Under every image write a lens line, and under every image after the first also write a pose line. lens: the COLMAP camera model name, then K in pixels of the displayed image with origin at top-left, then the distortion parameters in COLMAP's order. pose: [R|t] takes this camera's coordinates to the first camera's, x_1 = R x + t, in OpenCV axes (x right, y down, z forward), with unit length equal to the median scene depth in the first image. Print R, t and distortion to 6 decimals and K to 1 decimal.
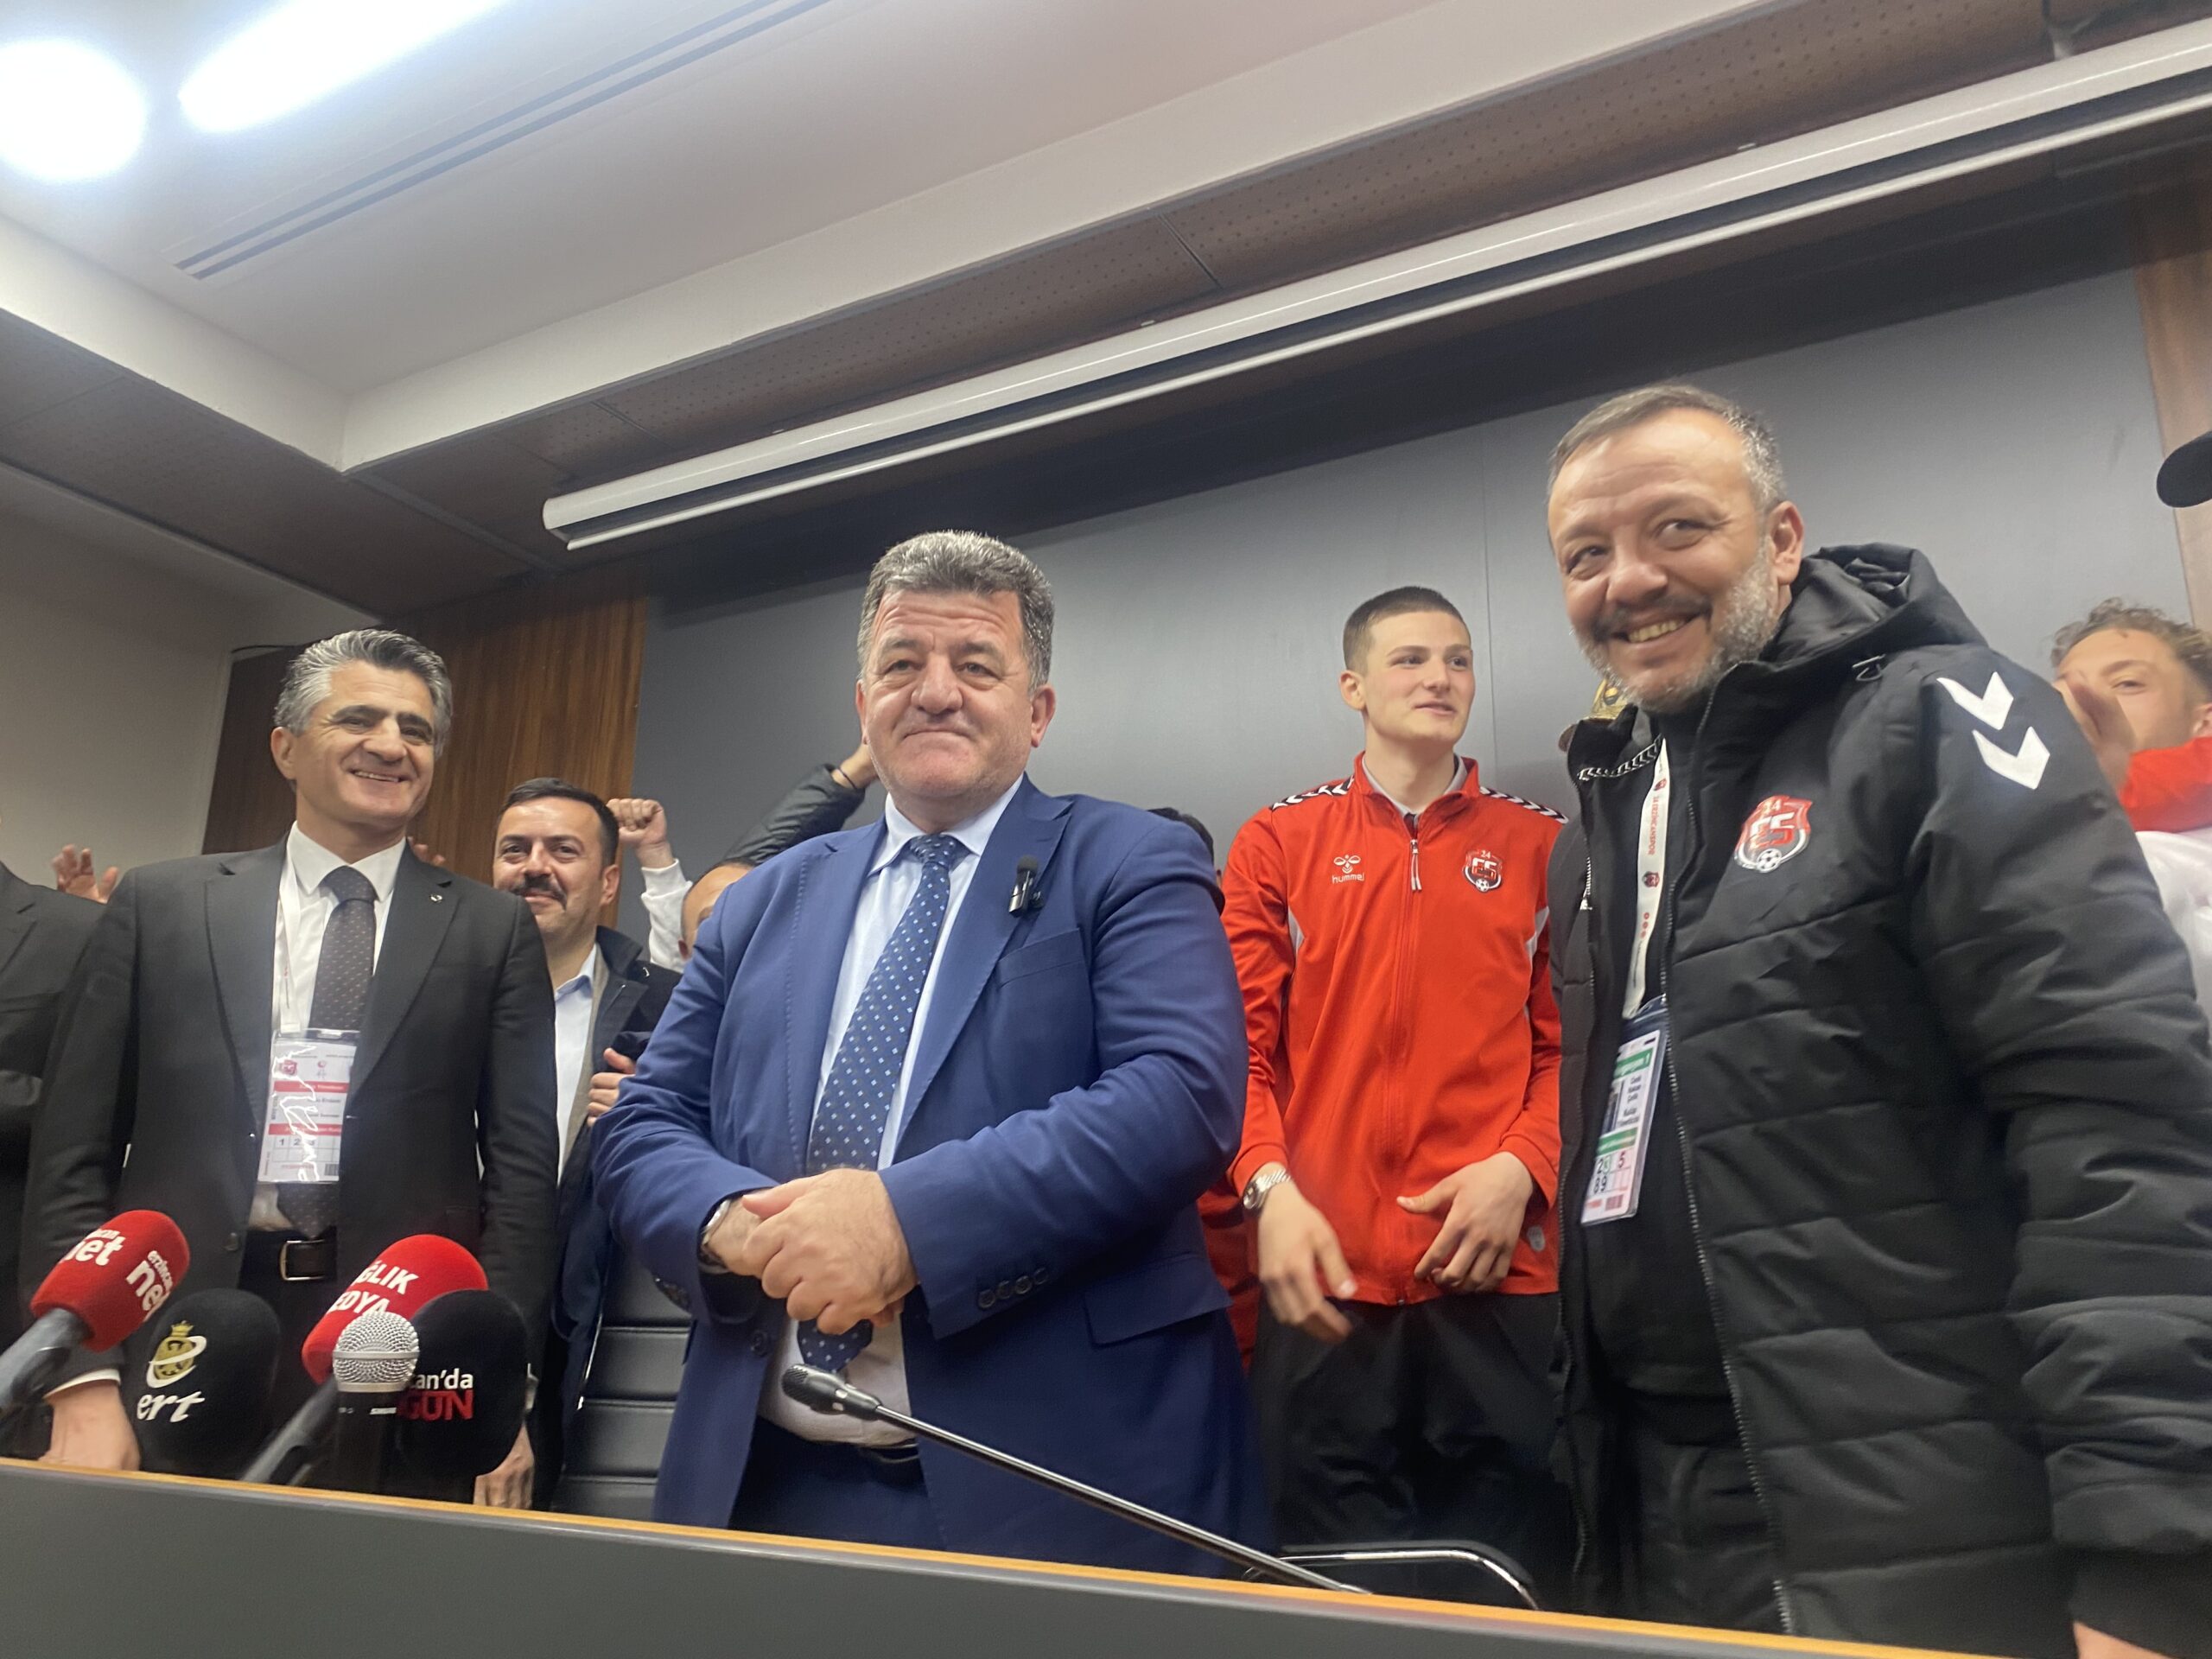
lens RADIAL K [[1665.3, 0, 1106.0], [0, 1665.3, 829.5], [0, 0, 1]] dist [0.003653, -0.003787]
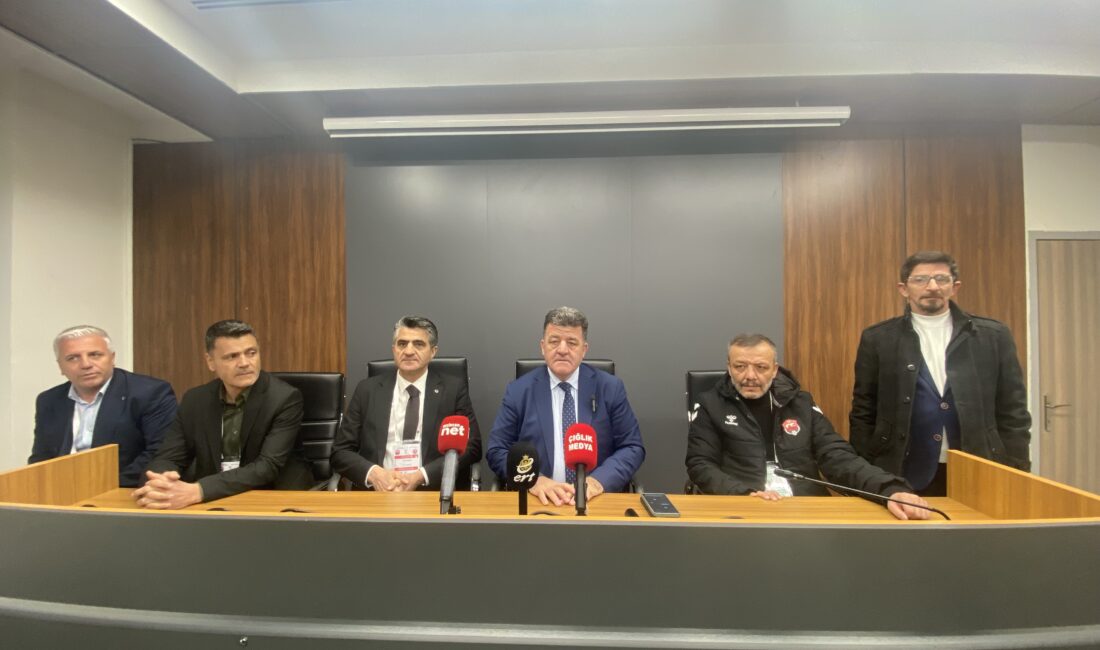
lens RADIAL K [[454.8, 0, 550.0], [0, 454.8, 325.0], [0, 0, 1]] dist [-0.002412, -0.000227]
pose [[0.897939, -0.018752, 0.439720, -0.834775], [-0.098467, 0.965207, 0.242238, -0.204377], [-0.428963, -0.260812, 0.864851, 0.164076]]
